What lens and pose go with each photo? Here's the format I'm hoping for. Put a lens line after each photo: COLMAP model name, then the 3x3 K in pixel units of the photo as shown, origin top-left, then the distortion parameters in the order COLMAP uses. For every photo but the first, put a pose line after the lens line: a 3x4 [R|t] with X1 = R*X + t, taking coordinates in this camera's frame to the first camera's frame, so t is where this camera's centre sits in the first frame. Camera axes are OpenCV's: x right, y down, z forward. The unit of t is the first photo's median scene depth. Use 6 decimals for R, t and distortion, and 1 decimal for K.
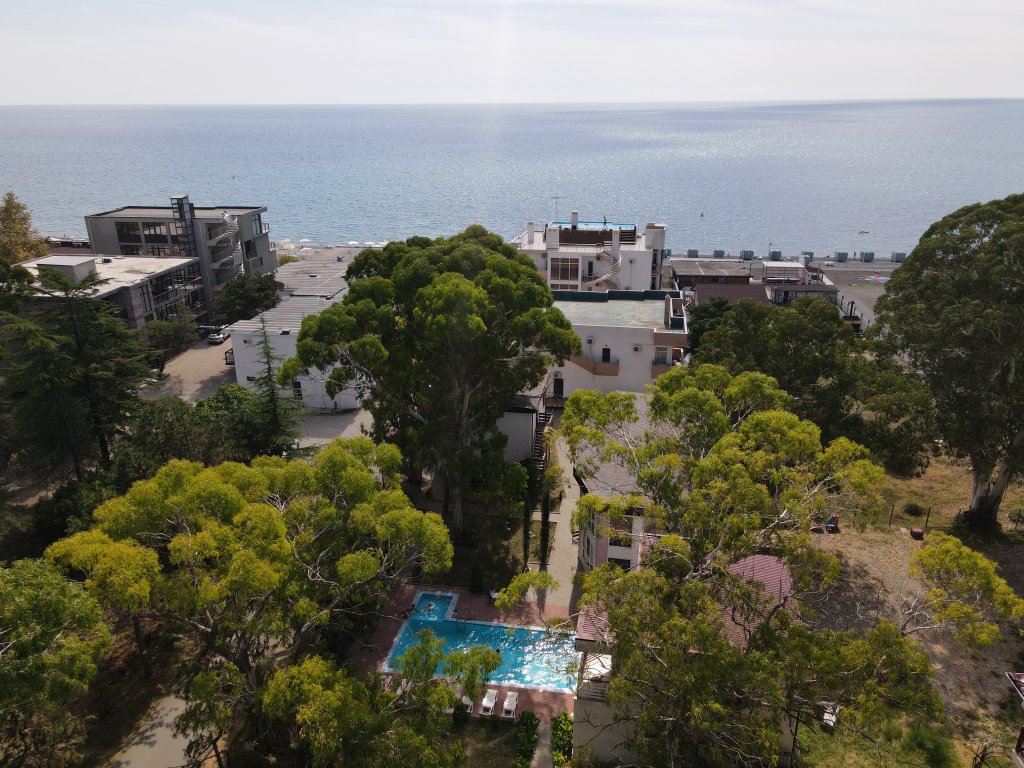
lens RADIAL K [[733.0, 0, 540.9], [0, 733.0, 364.9], [0, 0, 1]] dist [0.040195, -0.000115]
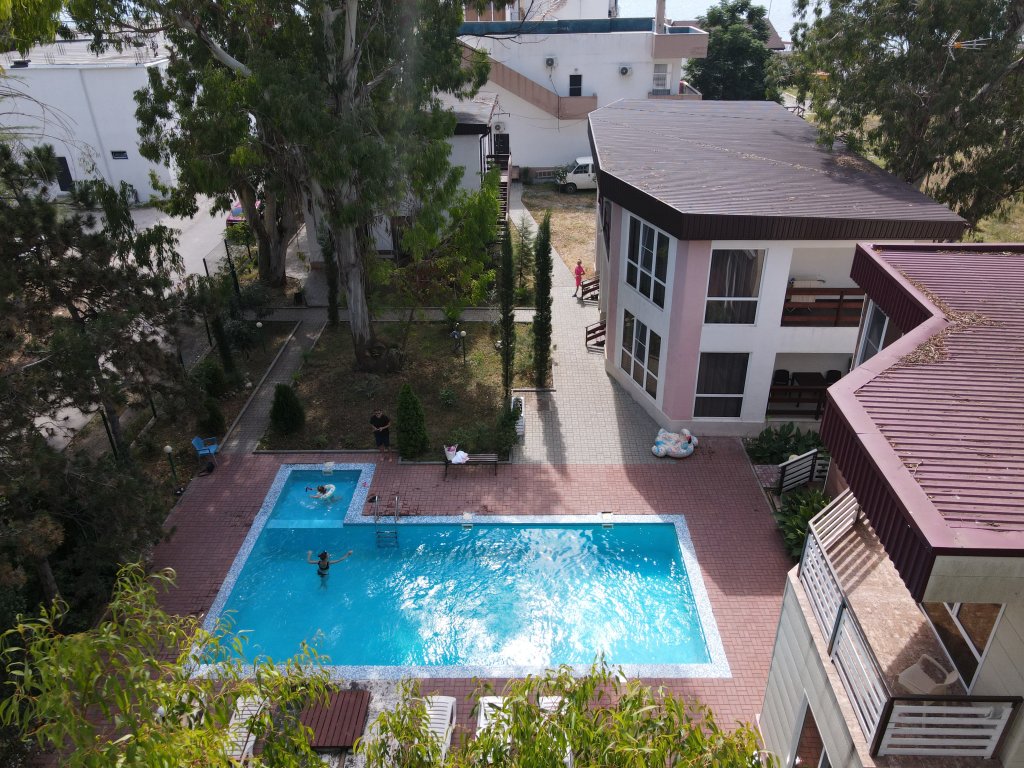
lens RADIAL K [[733.0, 0, 540.9], [0, 733.0, 364.9], [0, 0, 1]] dist [0.040195, -0.000115]
pose [[0.988884, -0.073110, 0.129473, -0.060585], [0.050319, 0.983937, 0.171280, 0.168602], [-0.139915, -0.162862, 0.976678, 0.519599]]
